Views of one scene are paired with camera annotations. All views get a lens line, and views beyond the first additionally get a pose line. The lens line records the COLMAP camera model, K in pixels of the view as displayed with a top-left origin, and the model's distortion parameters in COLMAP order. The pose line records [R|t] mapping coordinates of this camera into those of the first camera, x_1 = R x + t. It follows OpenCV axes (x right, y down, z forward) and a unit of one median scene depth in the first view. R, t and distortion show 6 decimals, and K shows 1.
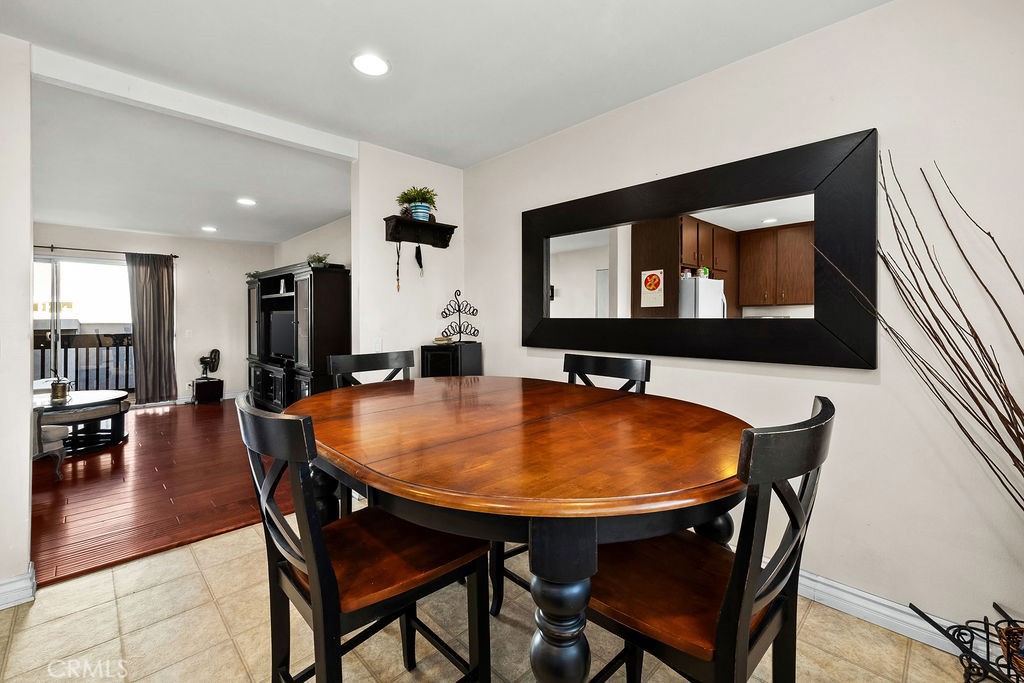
lens RADIAL K [[429.5, 0, 511.8], [0, 429.5, 319.1], [0, 0, 1]] dist [0.000195, 0.000040]
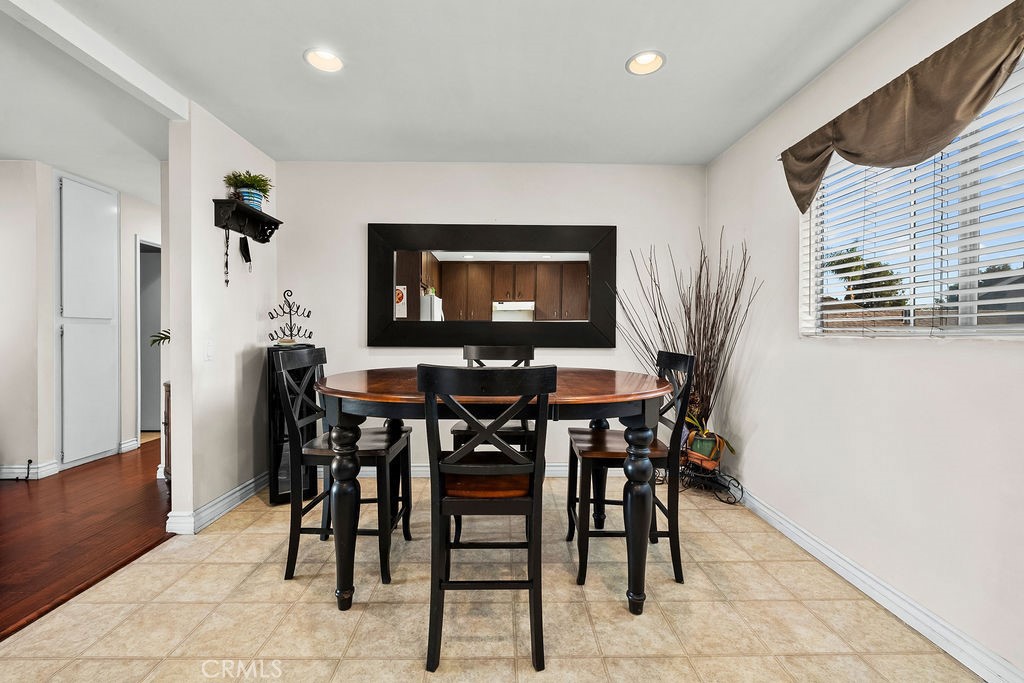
lens RADIAL K [[429.6, 0, 514.5], [0, 429.6, 337.8], [0, 0, 1]] dist [-0.000737, -0.000276]
pose [[0.689234, -0.002330, 0.724535, -0.483002], [0.000554, 0.999996, 0.002689, 0.036201], [-0.724539, -0.001452, 0.689232, -0.016717]]
